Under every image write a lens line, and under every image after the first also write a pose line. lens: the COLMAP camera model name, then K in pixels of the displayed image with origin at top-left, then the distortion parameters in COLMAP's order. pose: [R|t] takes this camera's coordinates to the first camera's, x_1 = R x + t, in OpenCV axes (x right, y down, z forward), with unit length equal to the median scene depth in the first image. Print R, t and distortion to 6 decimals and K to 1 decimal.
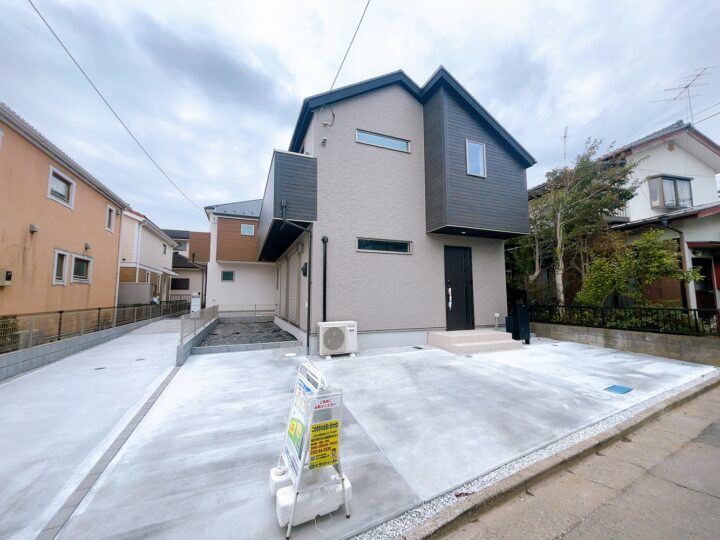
lens RADIAL K [[289.8, 0, 360.0], [0, 289.8, 270.0], [0, 0, 1]] dist [-0.000357, 0.000101]
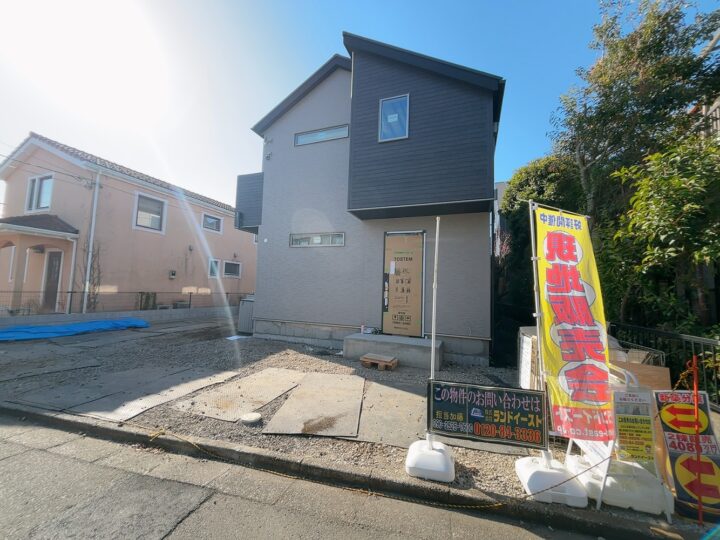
lens RADIAL K [[289.8, 0, 360.0], [0, 289.8, 270.0], [0, 0, 1]] dist [-0.000357, 0.000101]
pose [[0.729961, -0.020533, -0.683180, 0.927763], [0.027712, 0.999616, -0.000435, 0.029225], [0.682926, -0.018615, 0.730250, 0.375013]]
